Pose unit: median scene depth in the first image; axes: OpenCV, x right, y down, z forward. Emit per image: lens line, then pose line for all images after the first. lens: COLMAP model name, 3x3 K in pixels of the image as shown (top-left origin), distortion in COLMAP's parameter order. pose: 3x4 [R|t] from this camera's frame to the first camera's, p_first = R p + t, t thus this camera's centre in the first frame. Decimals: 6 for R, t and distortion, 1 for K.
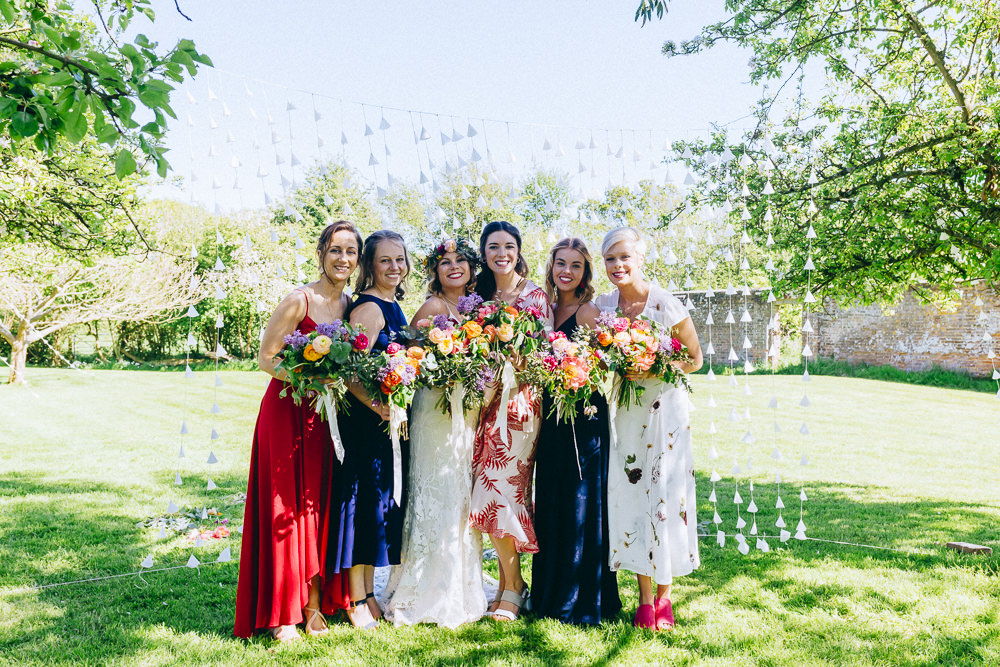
lens RADIAL K [[1006.7, 0, 498.1], [0, 1006.7, 355.8], [0, 0, 1]] dist [0.004044, -0.005360]
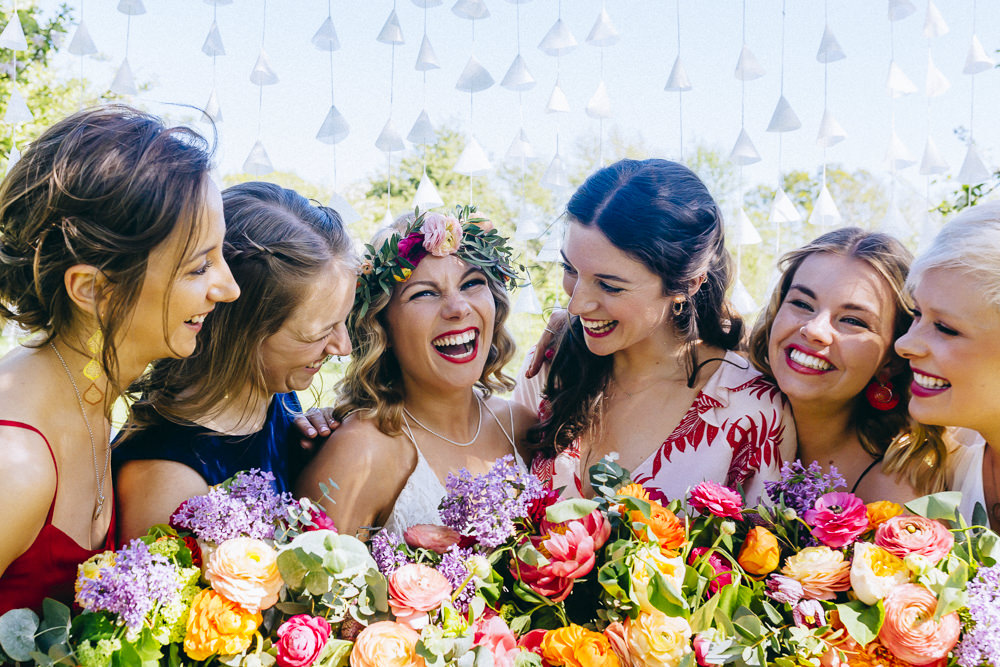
lens RADIAL K [[1030.8, 0, 500.0], [0, 1030.8, 333.5], [0, 0, 1]] dist [-0.055573, 0.008753]
pose [[0.989538, 0.058814, -0.131739, 0.007694], [-0.060191, 0.998166, -0.006495, -0.072631], [0.131115, 0.014357, 0.991263, 0.640954]]
